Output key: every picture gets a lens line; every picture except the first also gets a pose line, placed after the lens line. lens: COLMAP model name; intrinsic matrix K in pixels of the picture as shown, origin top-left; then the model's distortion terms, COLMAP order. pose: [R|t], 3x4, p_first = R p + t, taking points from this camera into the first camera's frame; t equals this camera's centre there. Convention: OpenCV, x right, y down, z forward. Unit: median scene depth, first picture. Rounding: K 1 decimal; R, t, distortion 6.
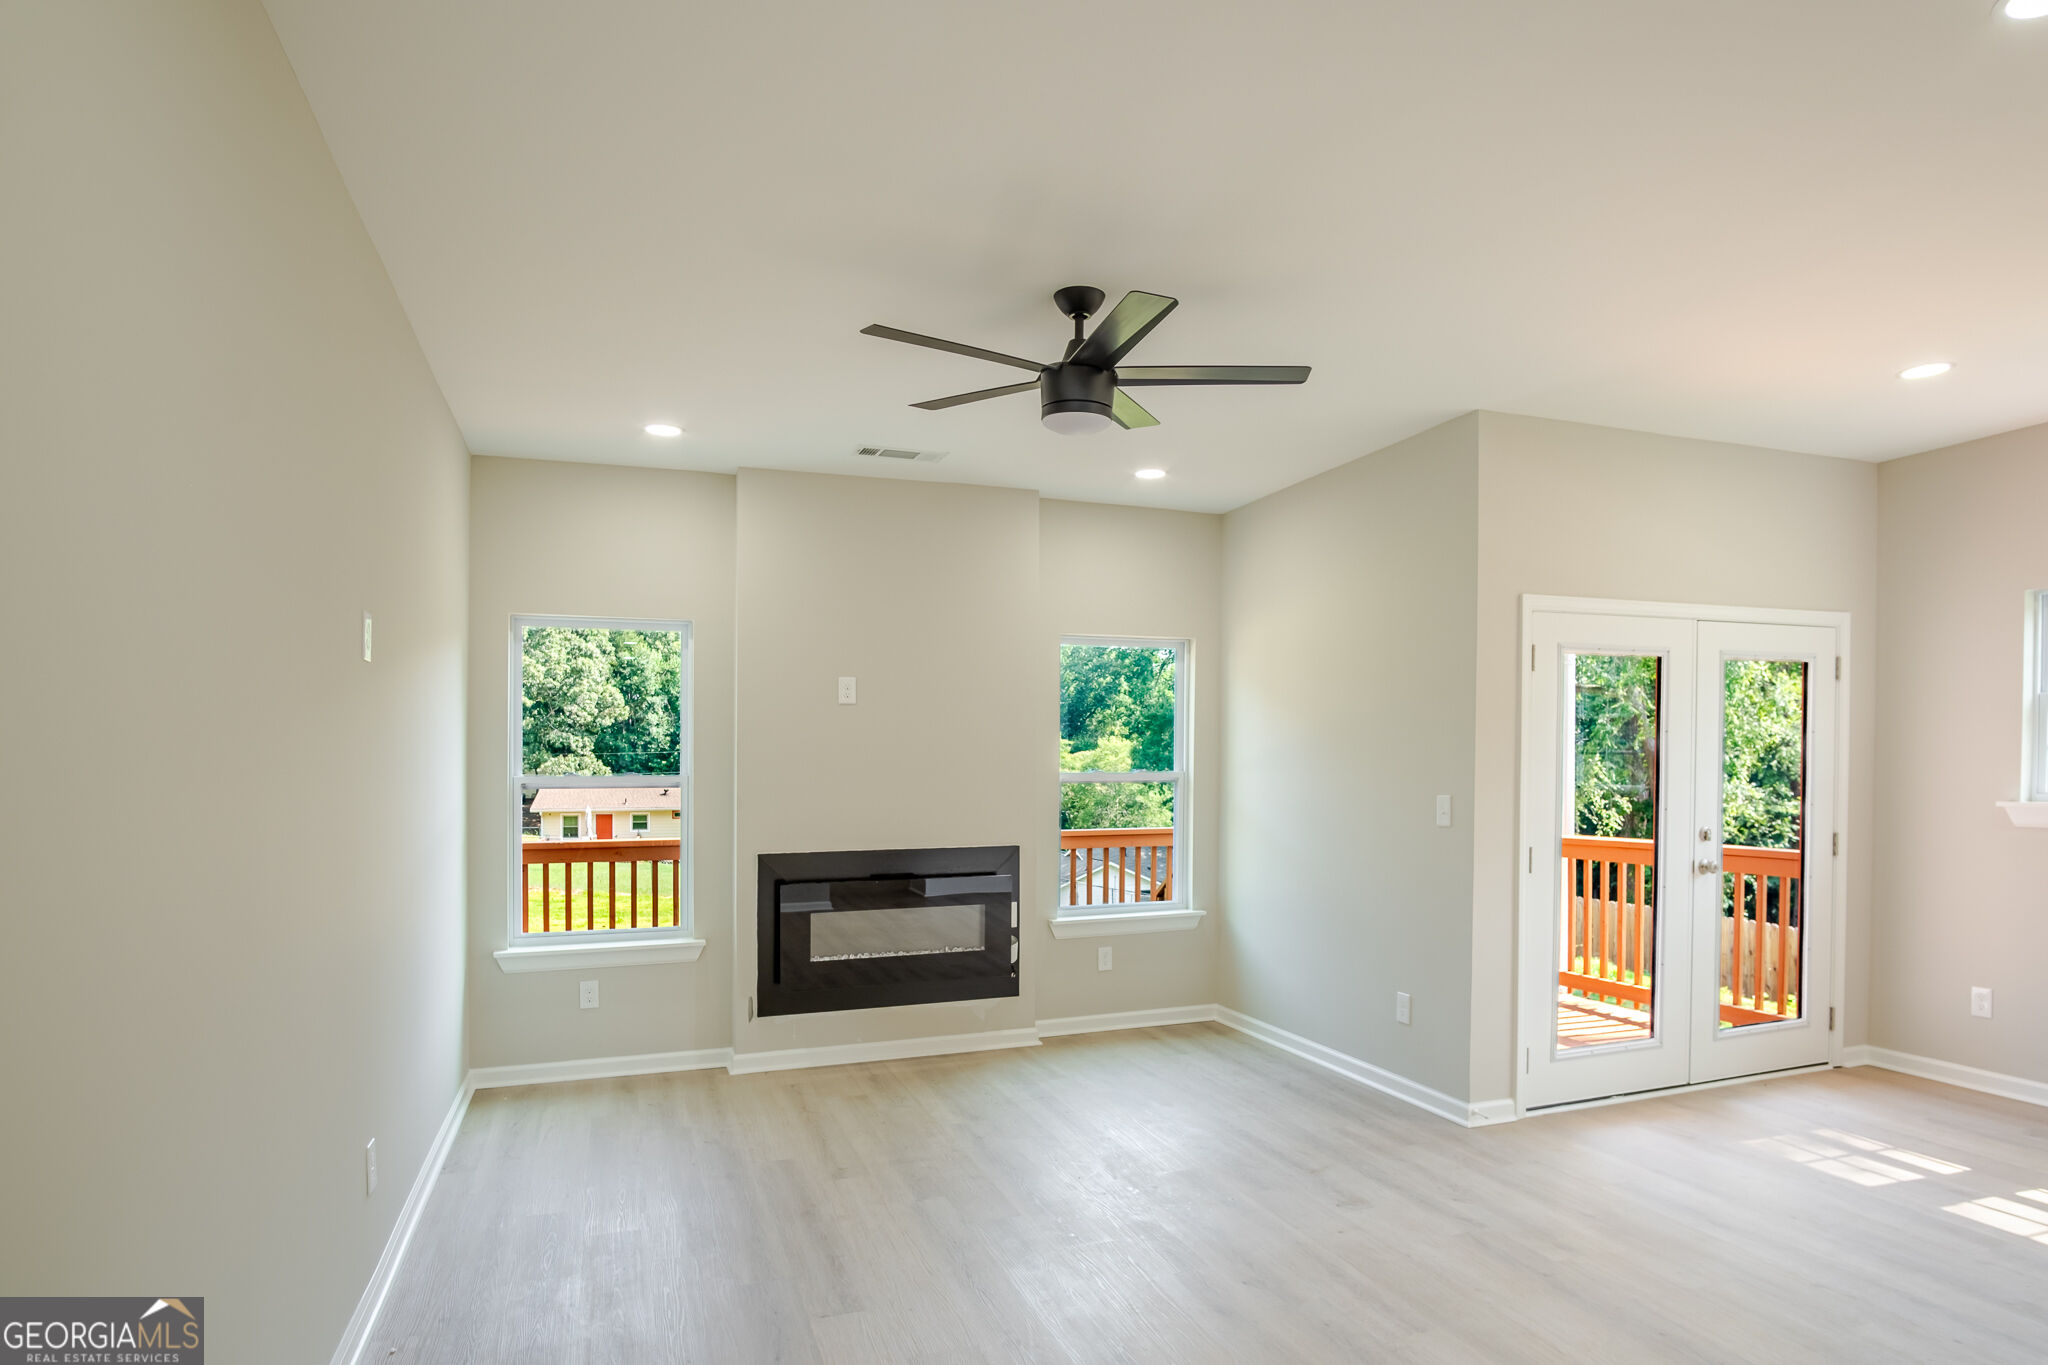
lens RADIAL K [[1154.9, 0, 1038.0], [0, 1154.9, 737.8], [0, 0, 1]] dist [-0.015321, 0.007201]
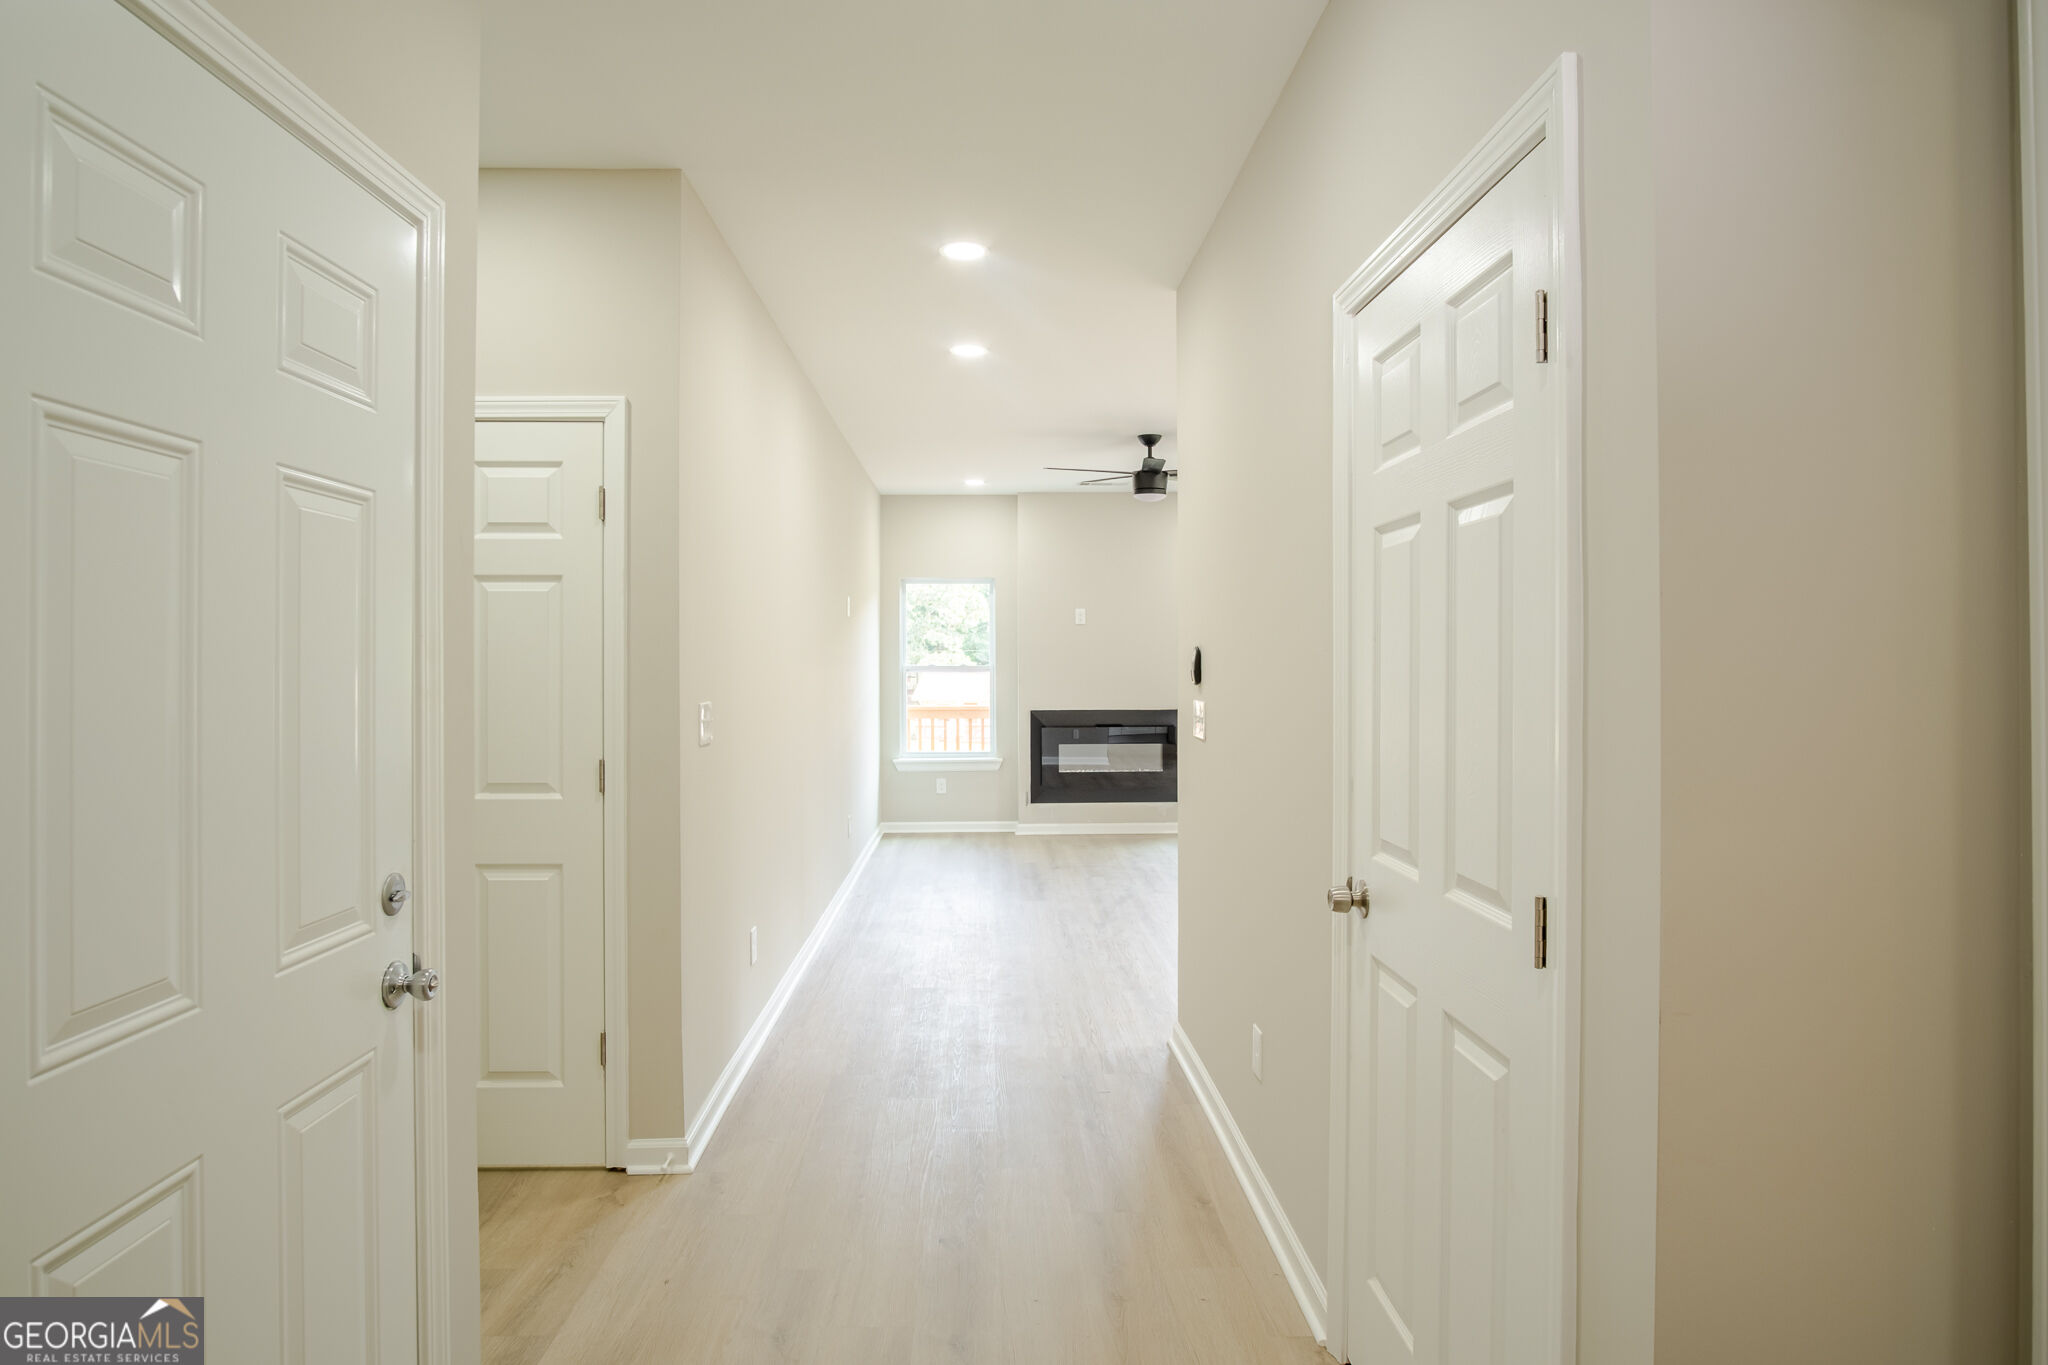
lens RADIAL K [[1154.9, 0, 1020.4], [0, 1154.9, 673.1], [0, 0, 1]] dist [-0.015321, 0.007201]
pose [[0.948880, 0.009959, -0.315479, 0.300895], [0.000315, 0.999472, 0.032500, -0.013388], [0.315636, -0.030938, 0.948376, -0.679428]]
